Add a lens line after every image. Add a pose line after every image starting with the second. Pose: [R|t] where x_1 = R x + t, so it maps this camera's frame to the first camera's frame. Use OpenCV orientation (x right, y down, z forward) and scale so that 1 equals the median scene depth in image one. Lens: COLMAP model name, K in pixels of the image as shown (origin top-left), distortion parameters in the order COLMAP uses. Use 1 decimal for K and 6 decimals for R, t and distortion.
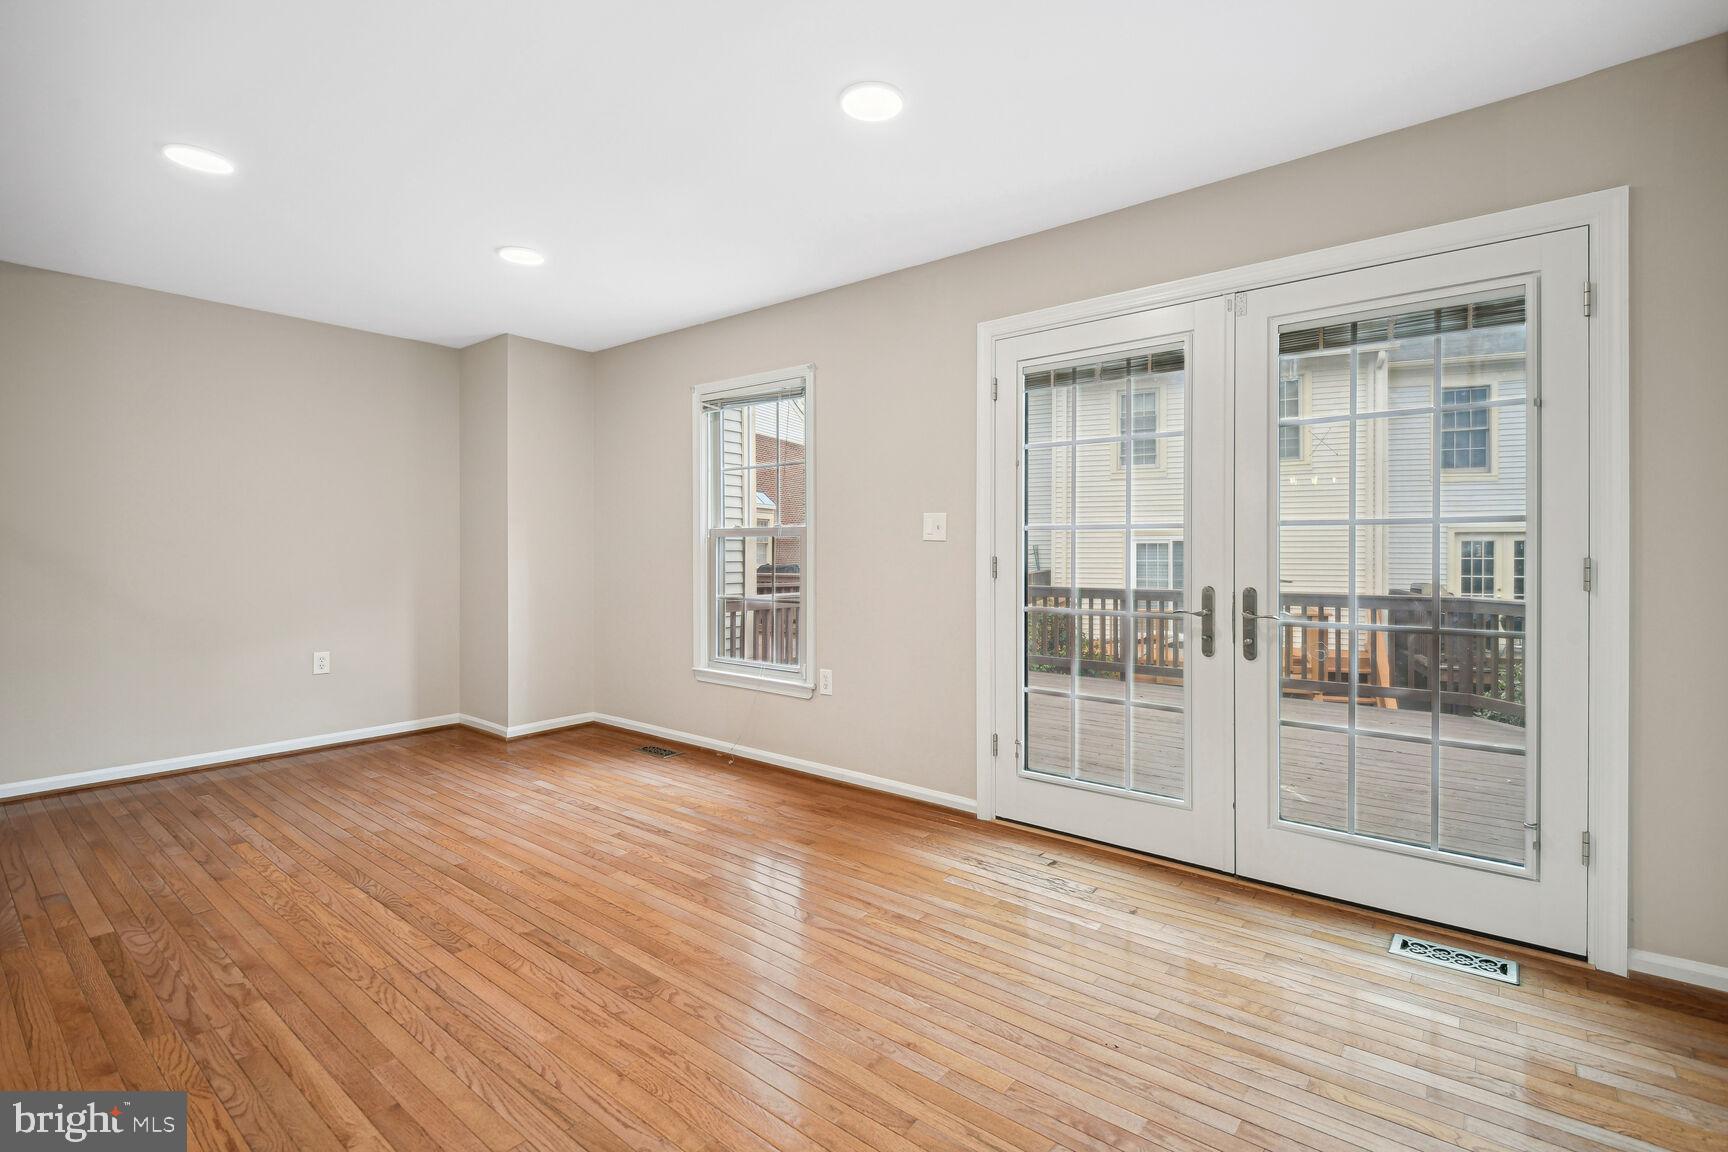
lens RADIAL K [[800.4, 0, 870.1], [0, 800.4, 538.6], [0, 0, 1]] dist [0.011400, -0.010807]
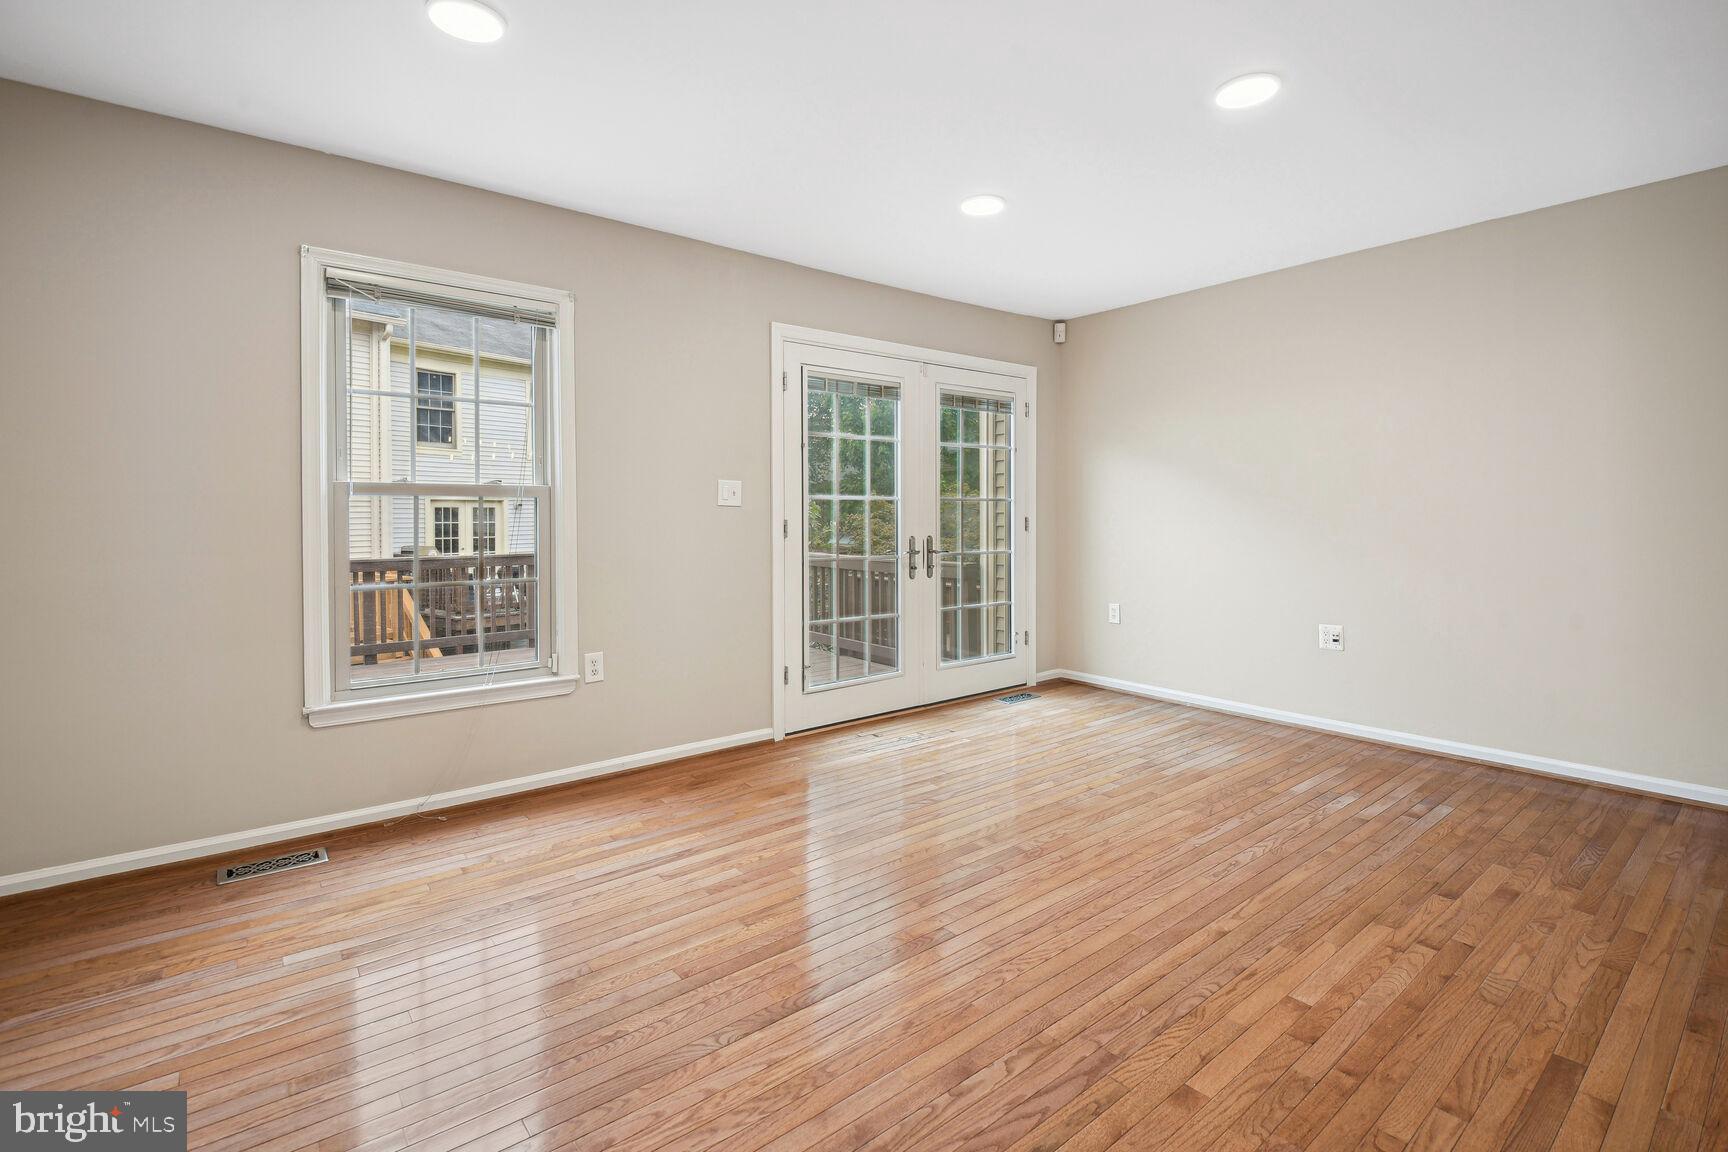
lens RADIAL K [[800.4, 0, 894.4], [0, 800.4, 510.3], [0, 0, 1]] dist [0.011400, -0.010807]
pose [[0.191377, 0.004050, 0.981508, -0.961836], [-0.011421, 0.999933, -0.001899, 0.008090], [-0.981450, -0.010847, 0.191411, 0.583492]]
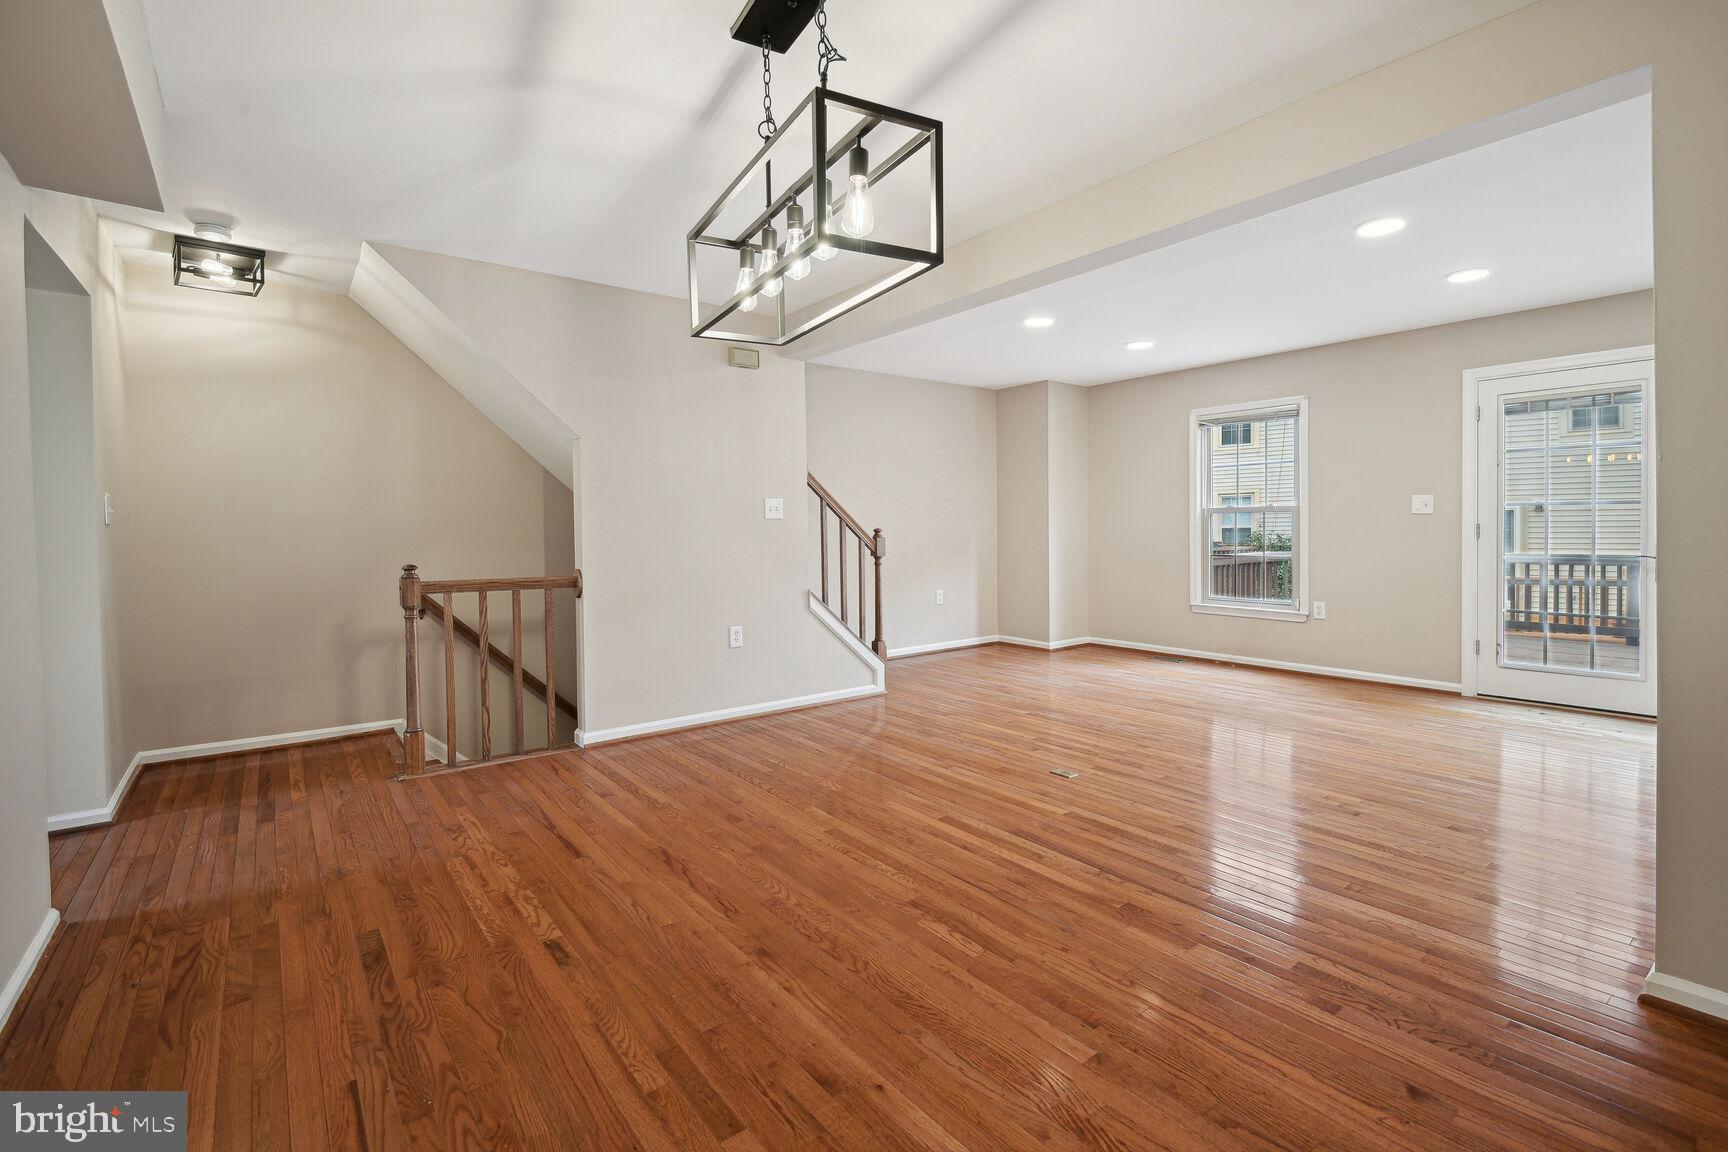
lens RADIAL K [[780.9, 0, 886.4], [0, 780.9, 547.5], [0, 0, 1]] dist [0.004863, -0.002407]
pose [[0.976439, -0.004768, -0.215741, -0.602712], [0.013459, 0.999155, 0.038834, -0.006013], [0.215374, -0.040822, 0.975678, -0.680528]]
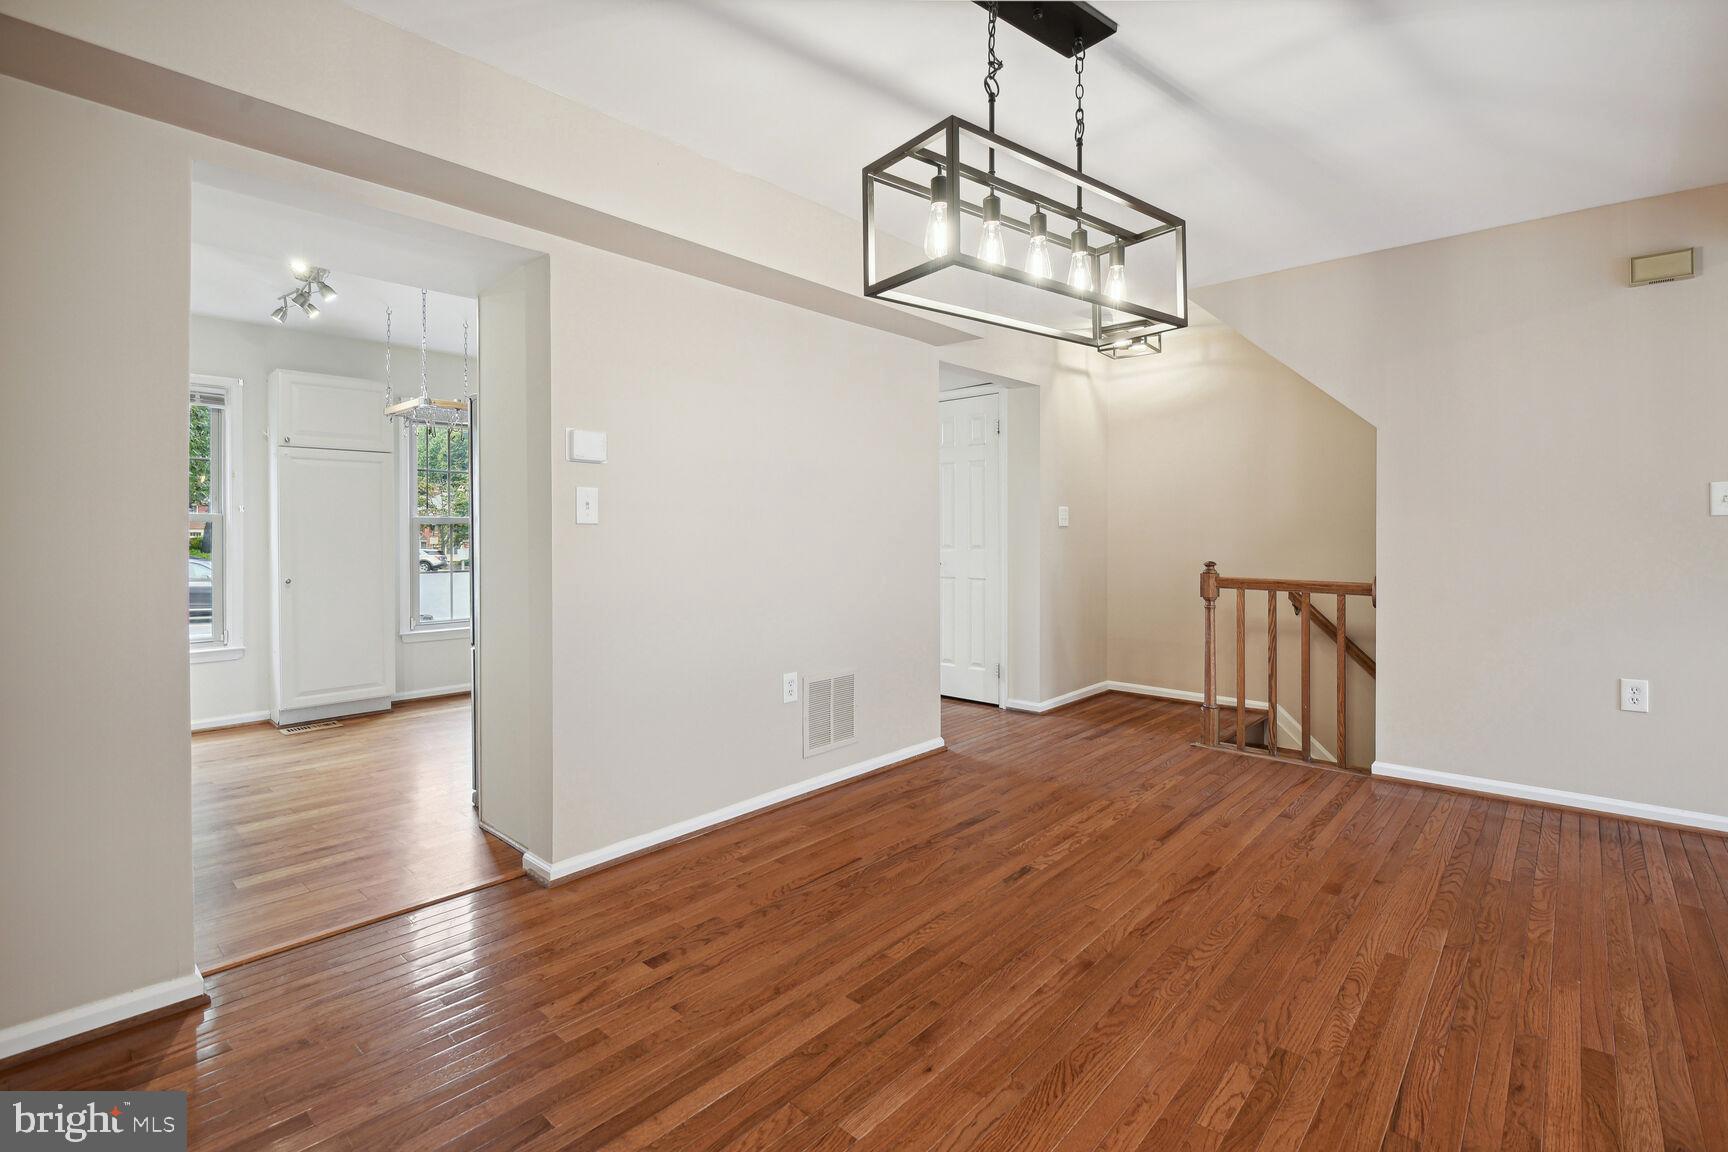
lens RADIAL K [[800.4, 0, 894.4], [0, 800.4, 543.3], [0, 0, 1]] dist [0.011400, -0.010807]
pose [[-0.037784, 0.013495, -0.999195, -0.217167], [0.015811, 0.999792, 0.012906, -0.001271], [0.999161, -0.015310, -0.037989, -0.241951]]
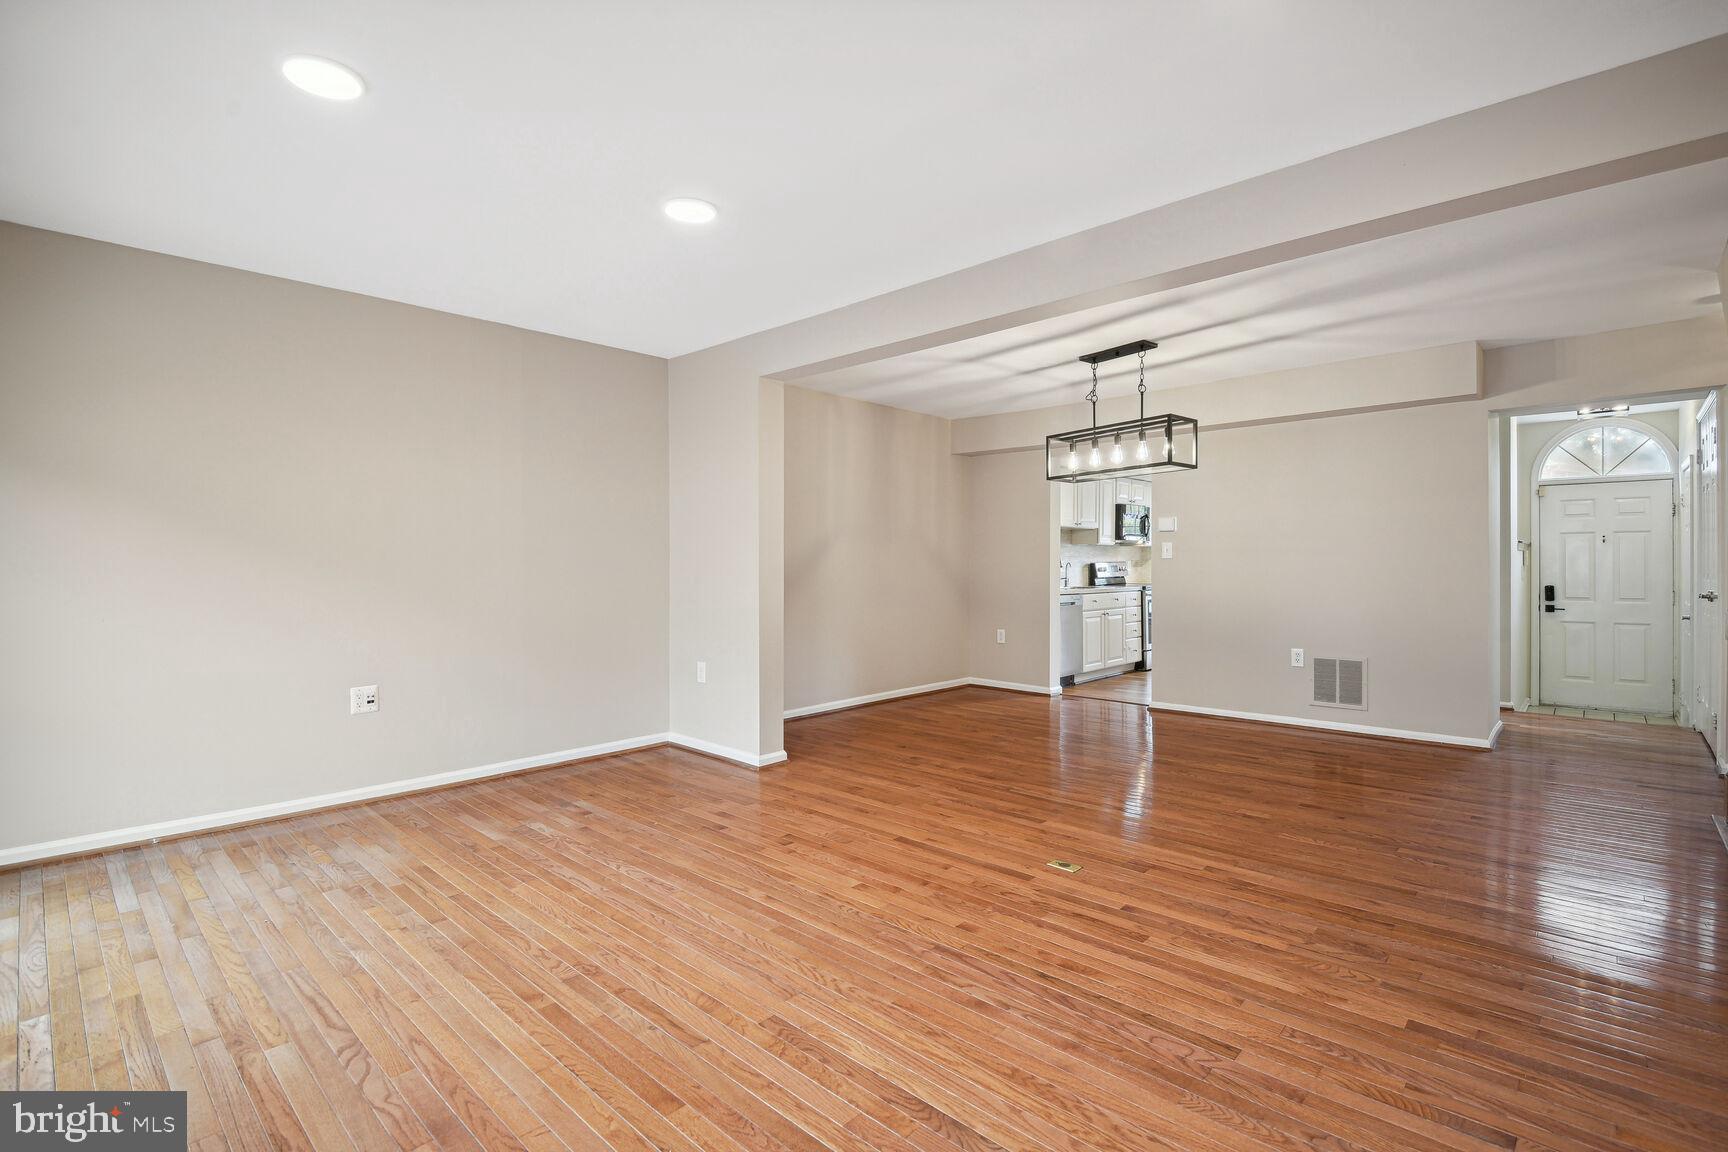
lens RADIAL K [[800.4, 0, 878.5], [0, 800.4, 563.1], [0, 0, 1]] dist [0.011400, -0.010807]
pose [[-0.998025, 0.005304, 0.062597, -0.452991], [0.004444, 0.999894, -0.013864, 0.016210], [-0.062664, -0.013559, -0.997943, 1.236442]]
